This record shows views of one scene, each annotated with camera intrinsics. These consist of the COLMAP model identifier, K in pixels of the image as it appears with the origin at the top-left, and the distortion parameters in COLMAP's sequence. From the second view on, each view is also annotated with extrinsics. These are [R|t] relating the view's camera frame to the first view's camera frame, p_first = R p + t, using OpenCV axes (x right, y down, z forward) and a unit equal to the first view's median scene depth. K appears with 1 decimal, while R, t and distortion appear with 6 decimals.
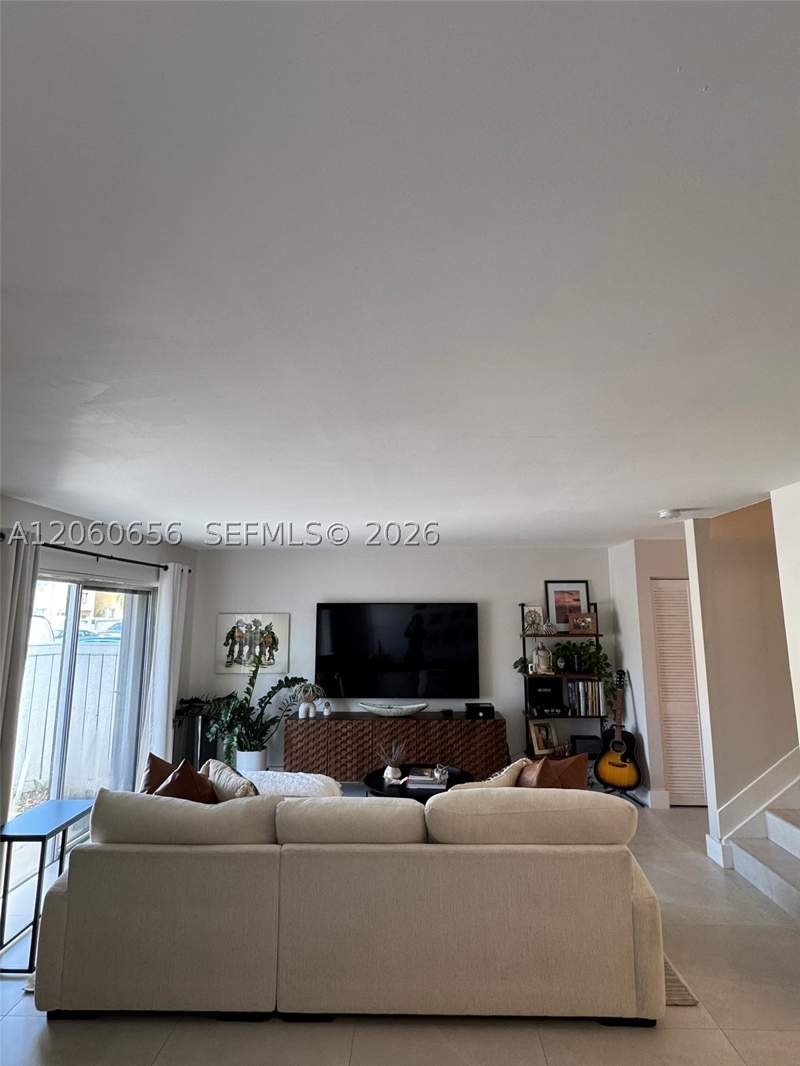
lens RADIAL K [[513.8, 0, 408.5], [0, 513.8, 540.6], [0, 0, 1]] dist [-0.005911, 0.000118]
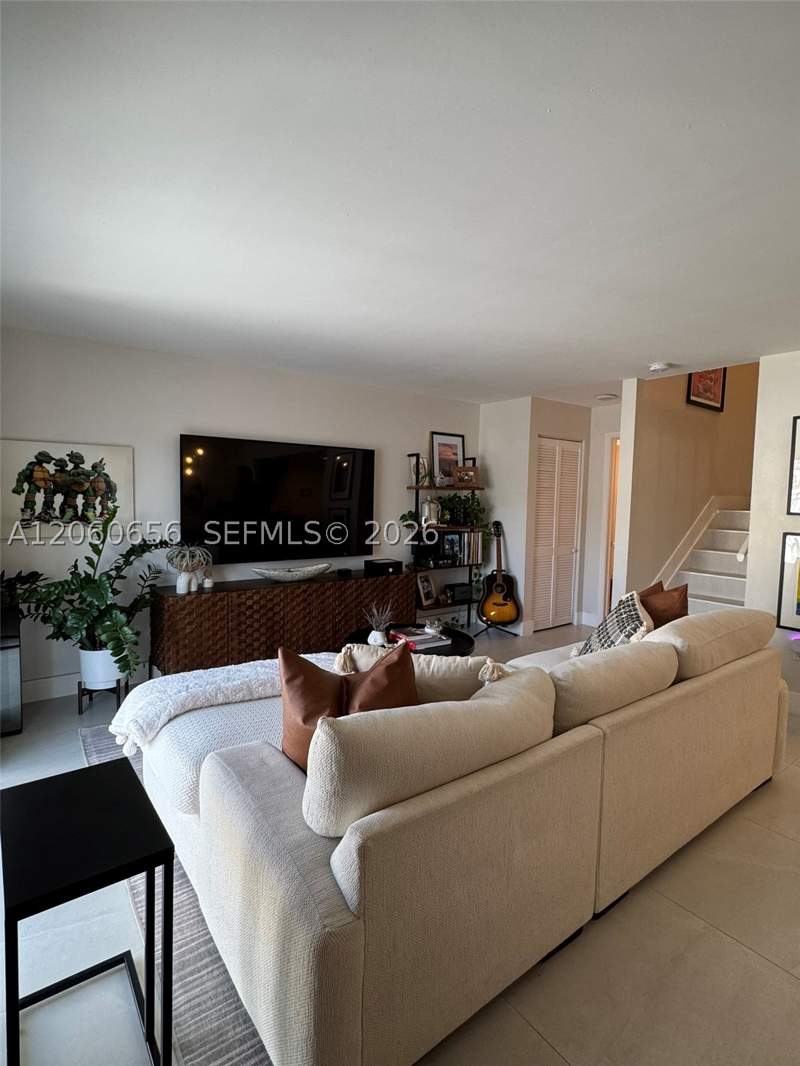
lens RADIAL K [[513.8, 0, 397.2], [0, 513.8, 528.1], [0, 0, 1]] dist [-0.005911, 0.000118]
pose [[0.796893, -0.023071, 0.603680, -0.378615], [-0.106936, 0.978104, 0.178543, 0.094409], [-0.594581, -0.206834, 0.776977, 0.278154]]
